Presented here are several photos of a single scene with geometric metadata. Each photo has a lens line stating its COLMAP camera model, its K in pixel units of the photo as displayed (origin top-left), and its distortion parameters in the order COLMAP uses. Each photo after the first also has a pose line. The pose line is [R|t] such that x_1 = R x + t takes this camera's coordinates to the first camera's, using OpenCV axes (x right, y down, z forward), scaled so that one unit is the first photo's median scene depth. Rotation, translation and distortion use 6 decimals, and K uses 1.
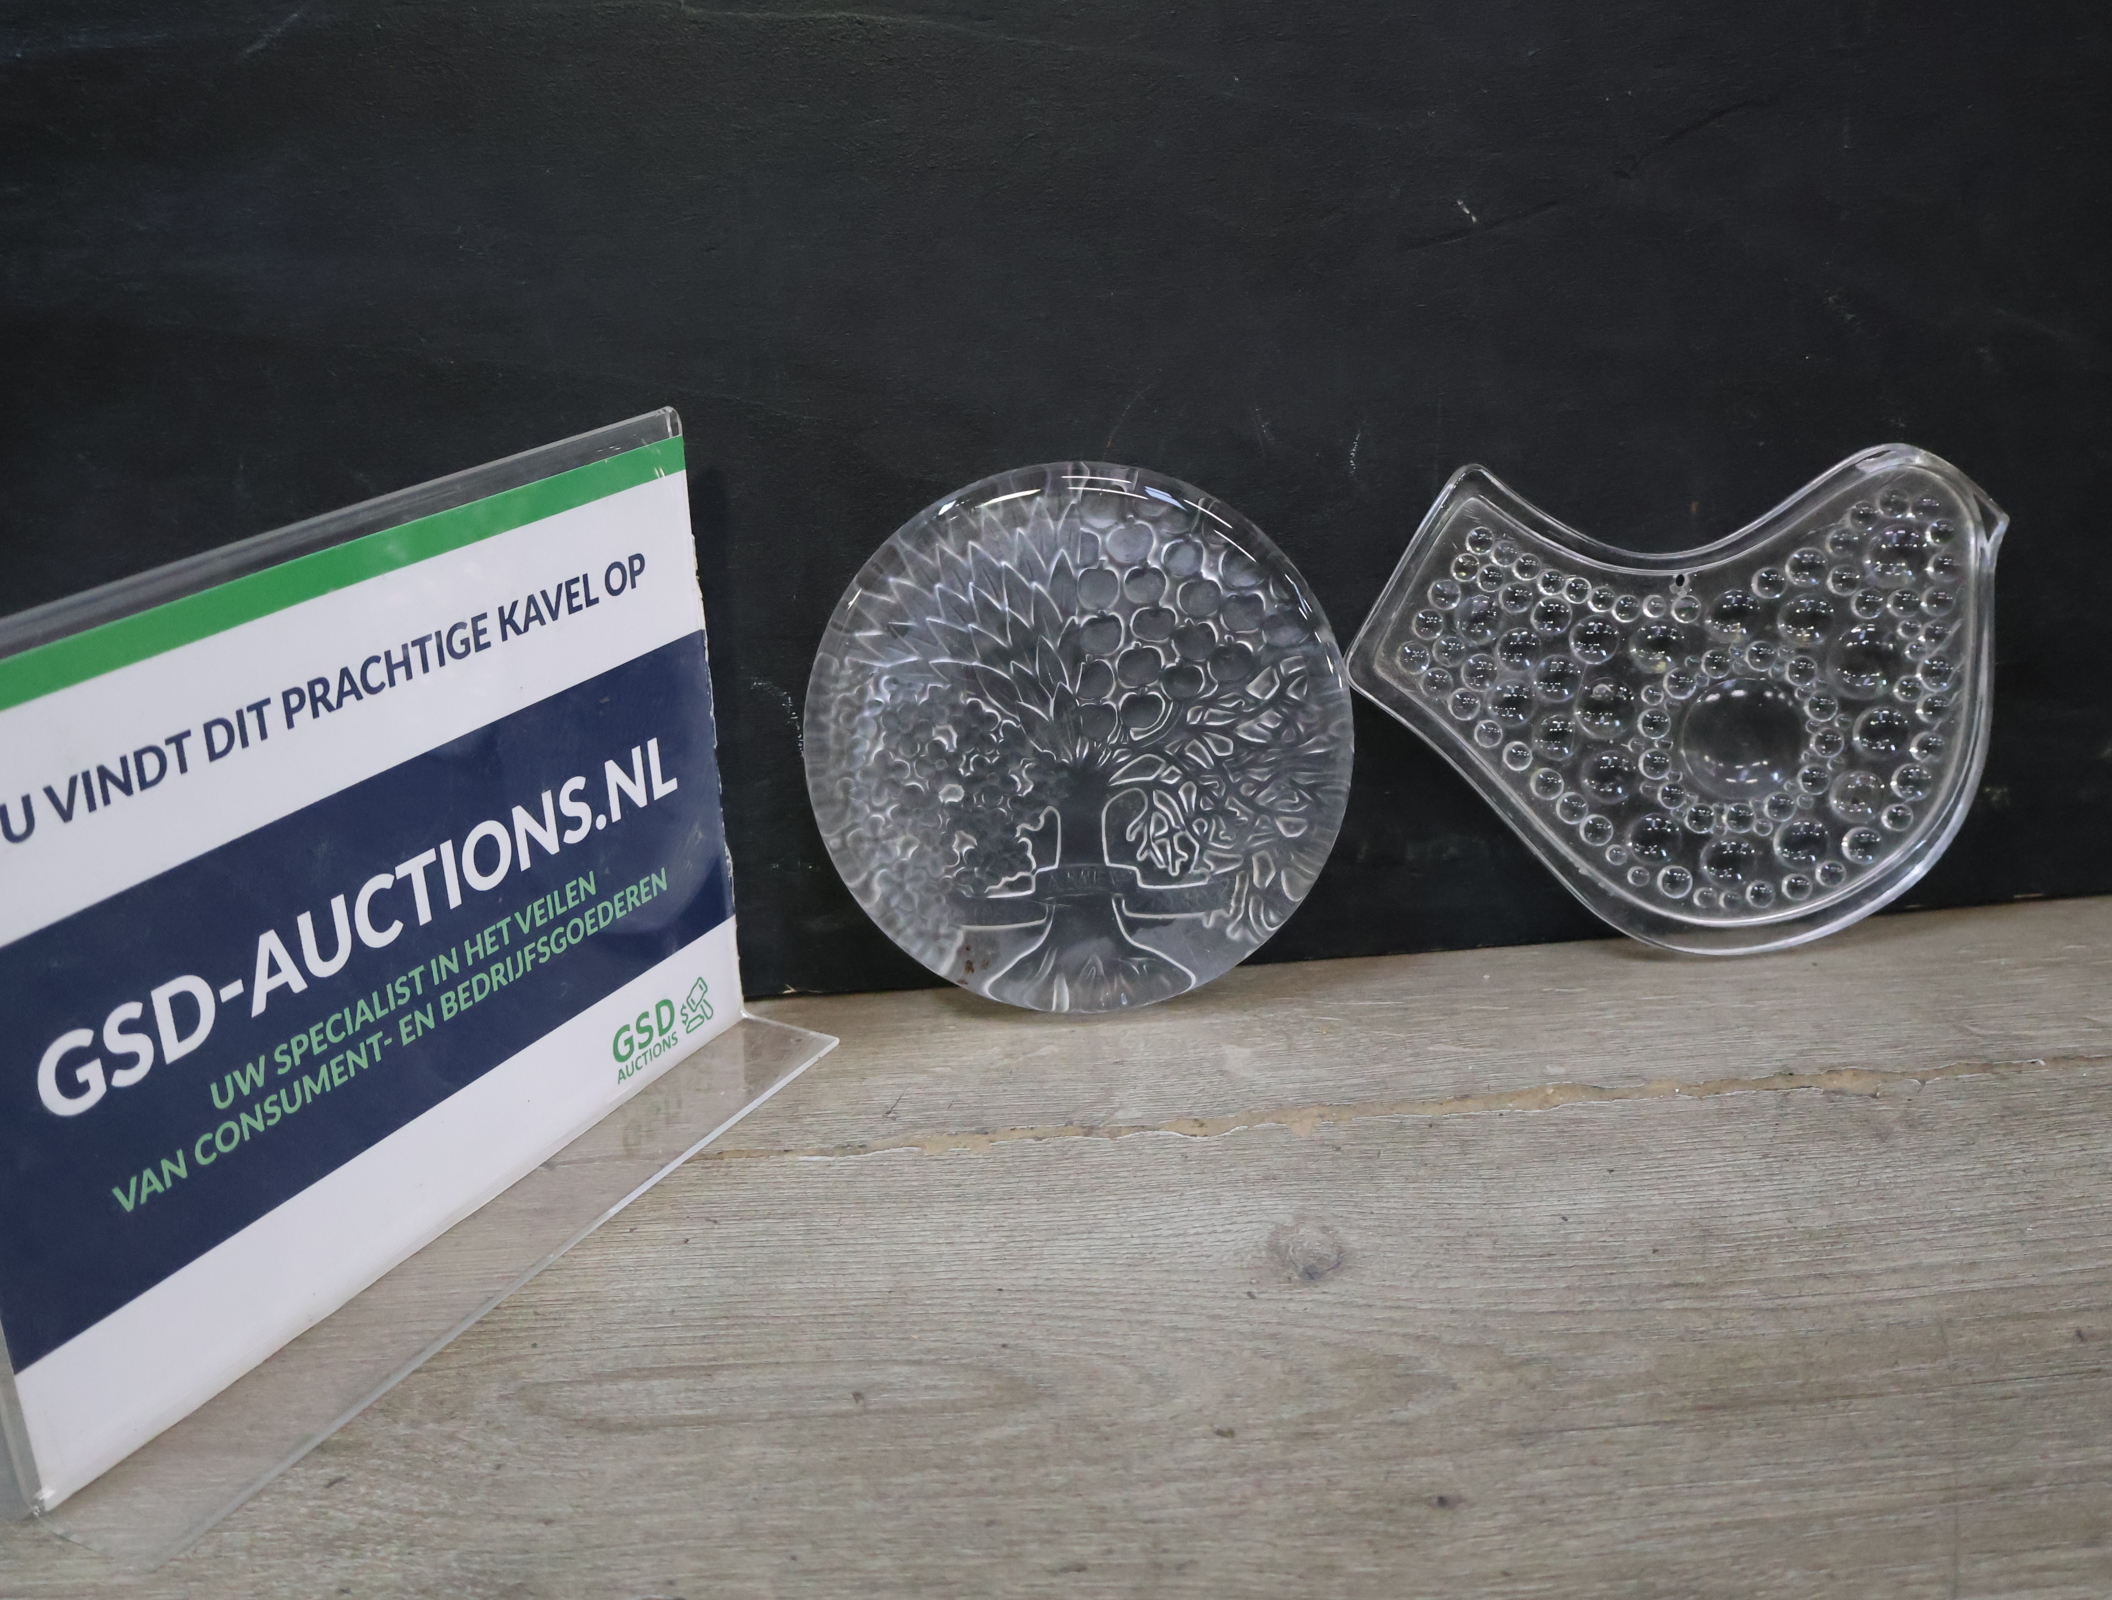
lens RADIAL K [[2263.1, 0, 1054.0], [0, 2263.1, 815.5], [0, 0, 1]] dist [0.017537, 0.000000]
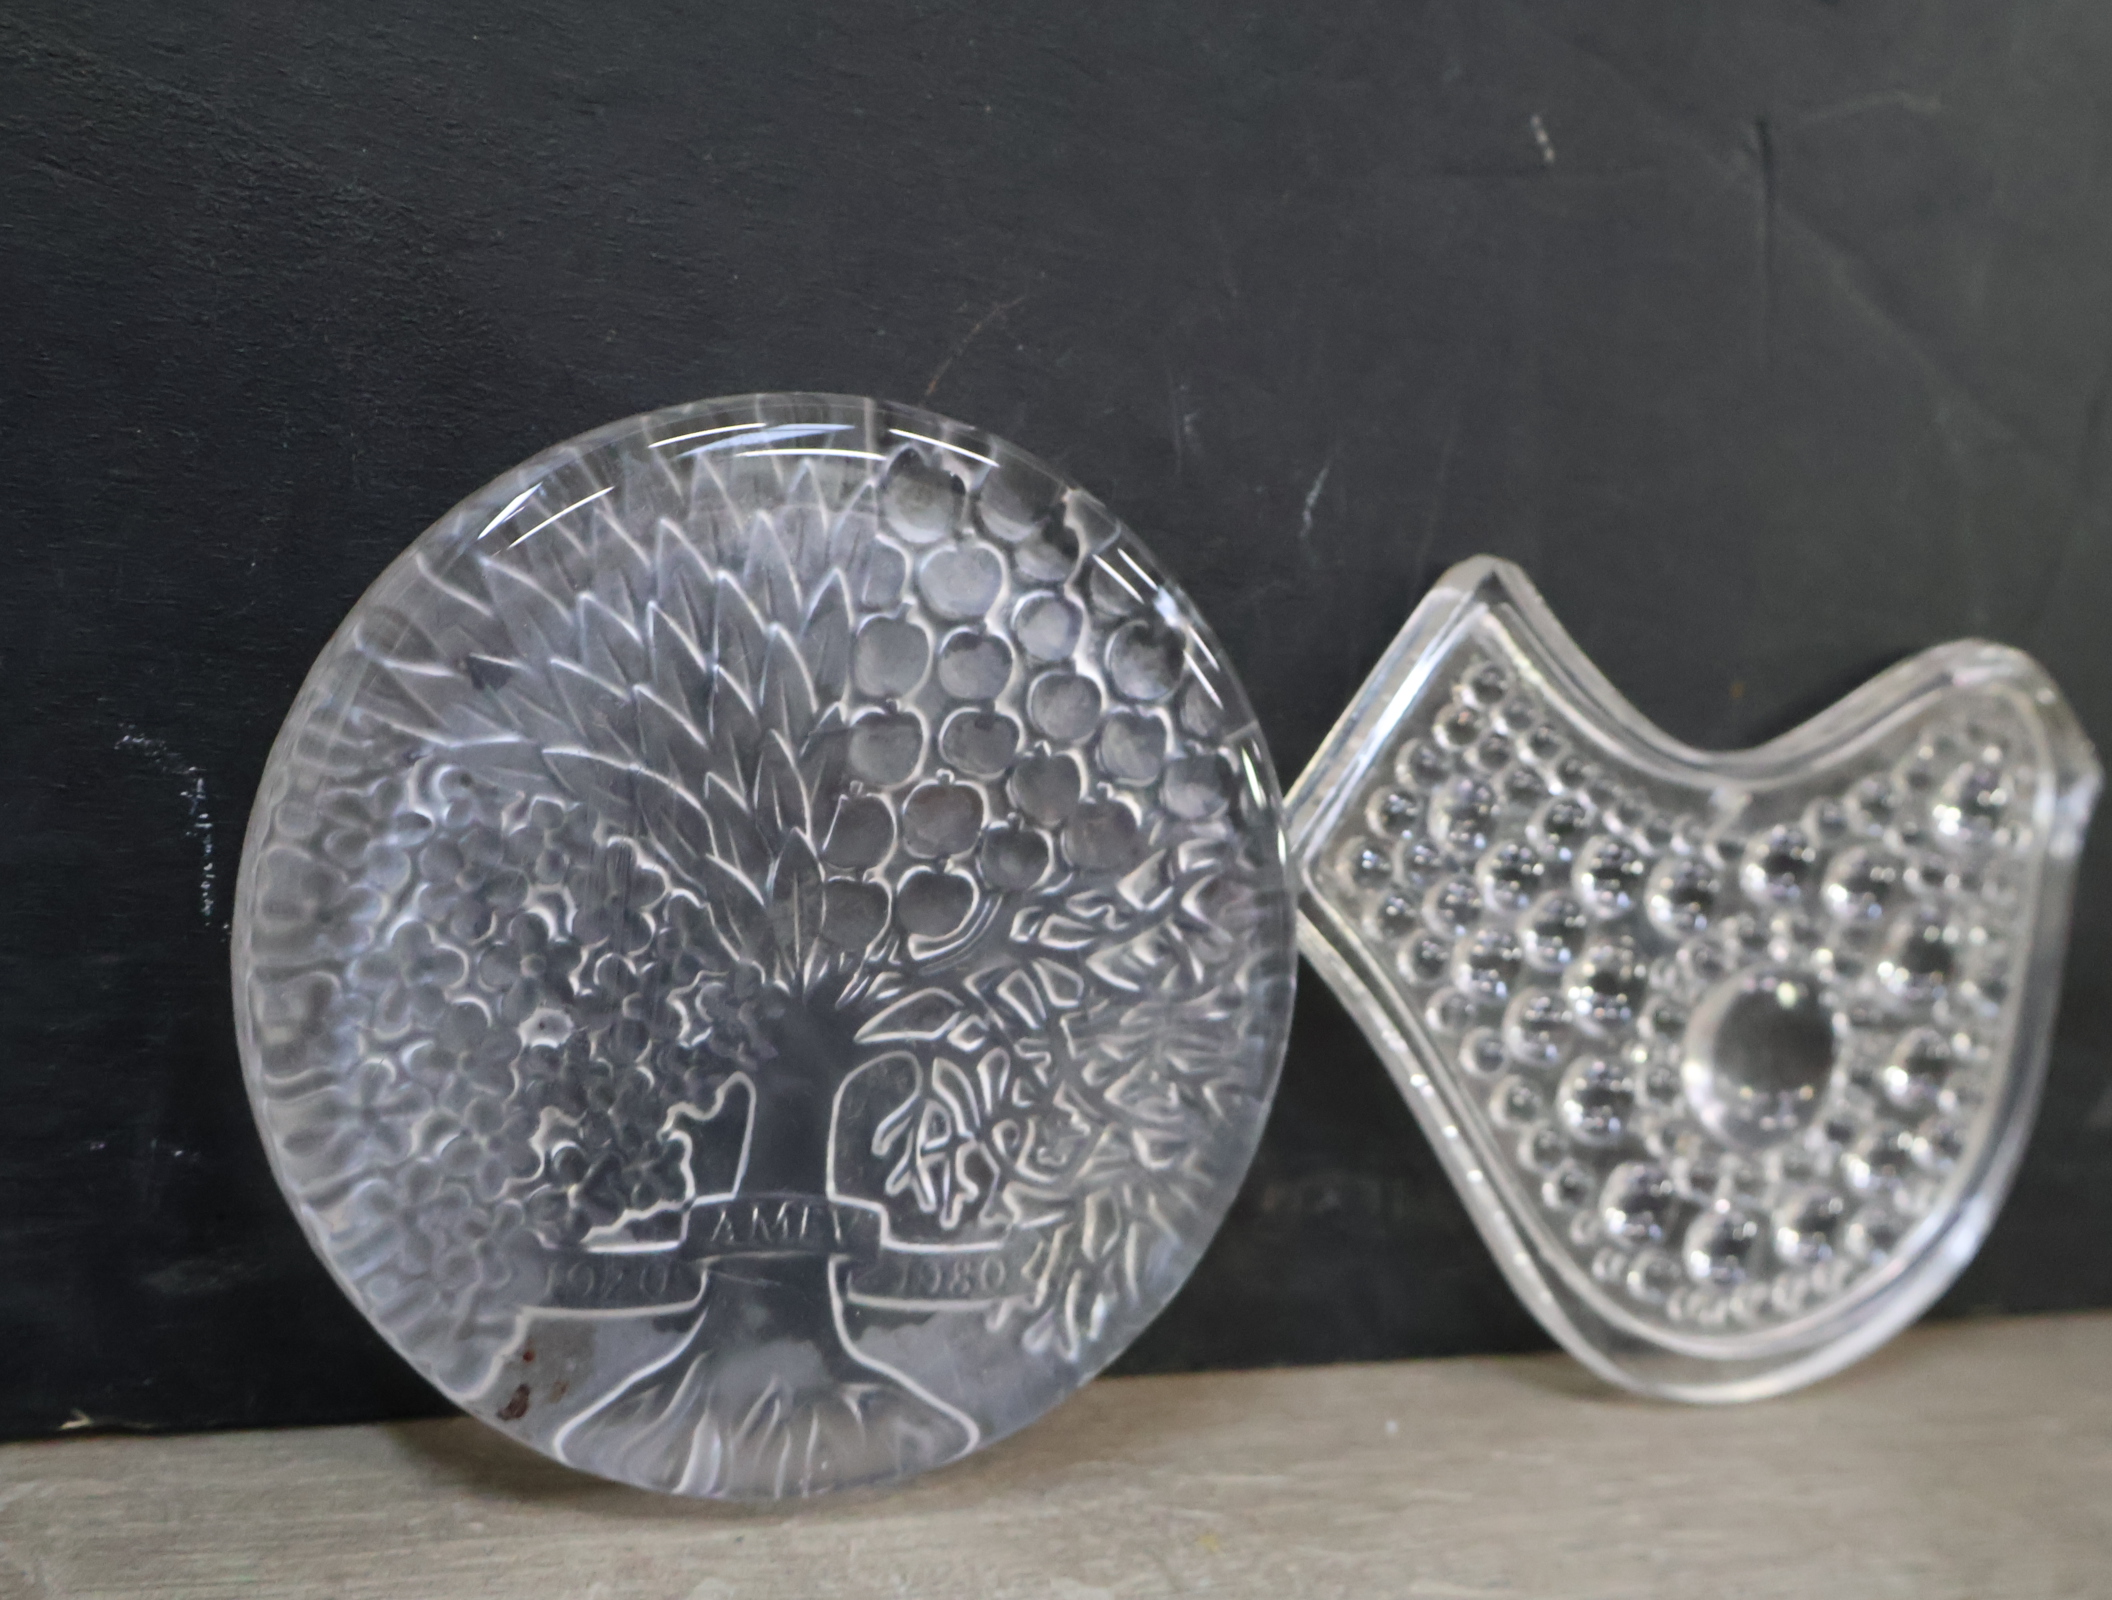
lens RADIAL K [[2263.1, 0, 1067.6], [0, 2263.1, 840.9], [0, 0, 1]] dist [0.017537, 0.000000]
pose [[0.881466, 0.130660, 0.453812, -0.170713], [-0.097187, 0.990583, -0.096433, -0.013670], [-0.462139, 0.040898, 0.885864, 0.527433]]
